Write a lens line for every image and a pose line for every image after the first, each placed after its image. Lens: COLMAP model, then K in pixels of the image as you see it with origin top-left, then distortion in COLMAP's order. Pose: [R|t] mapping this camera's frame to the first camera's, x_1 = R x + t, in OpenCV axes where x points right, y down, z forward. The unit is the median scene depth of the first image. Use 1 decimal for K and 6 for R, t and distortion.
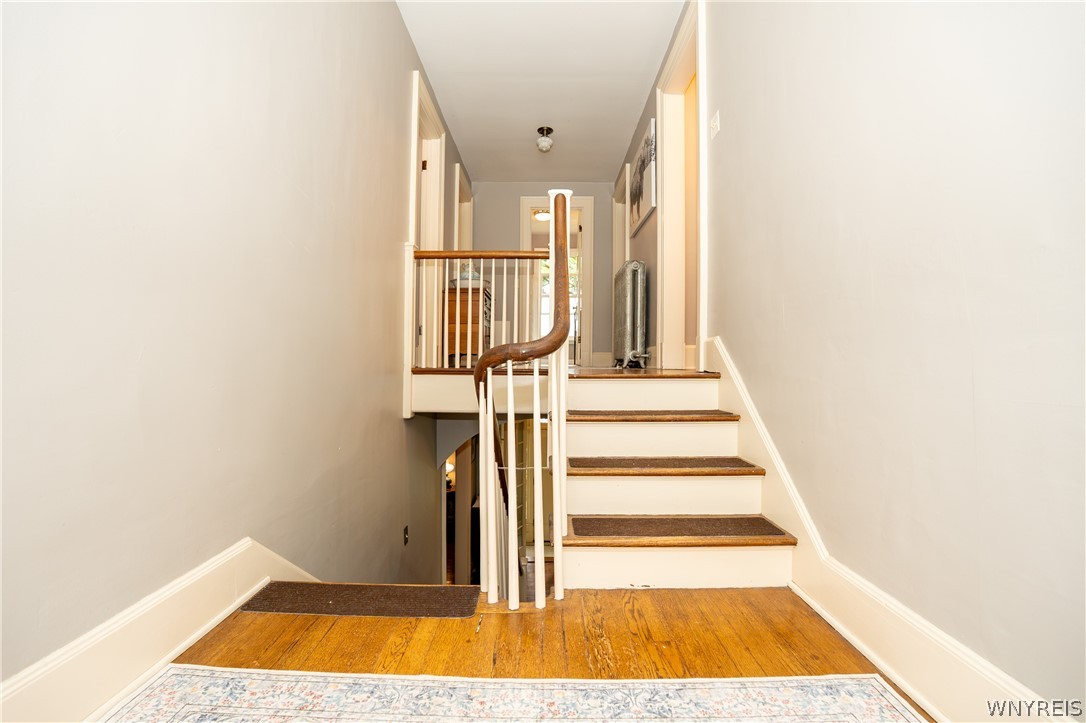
lens RADIAL K [[478.7, 0, 542.2], [0, 478.7, 361.9], [0, 0, 1]] dist [-0.057731, 0.007698]
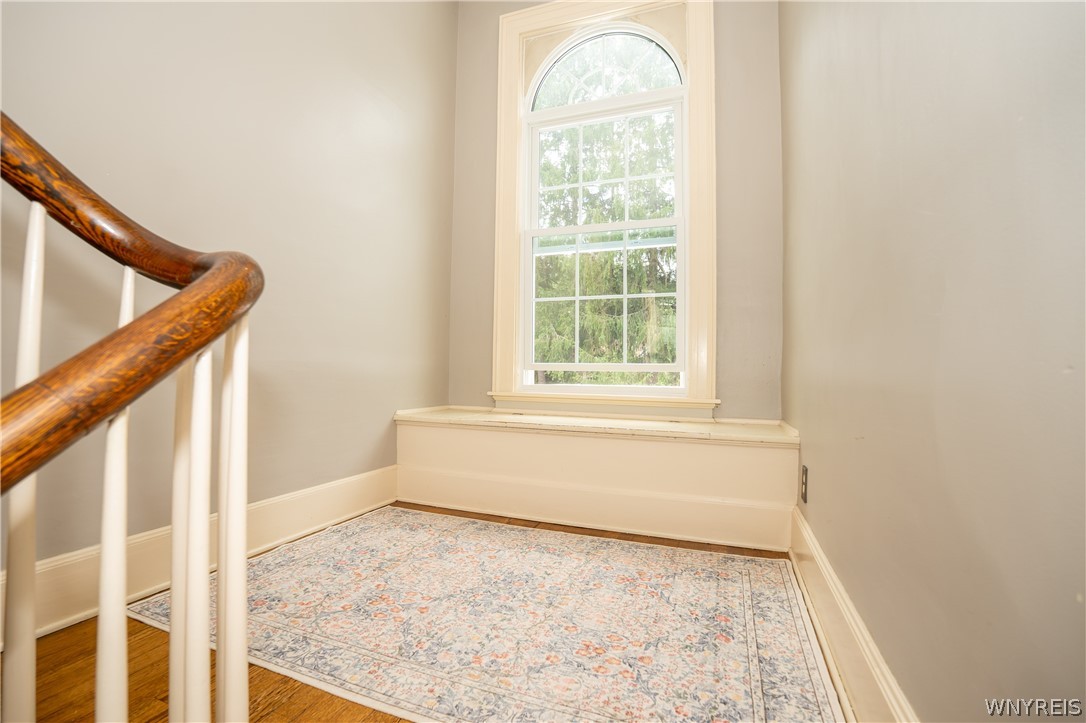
lens RADIAL K [[478.7, 0, 541.6], [0, 478.7, 358.5], [0, 0, 1]] dist [-0.057731, 0.007698]
pose [[-0.938400, -0.010771, 0.345384, -0.660633], [-0.020505, 0.999488, -0.024543, 0.084406], [-0.344943, -0.030113, -0.938140, 1.840346]]
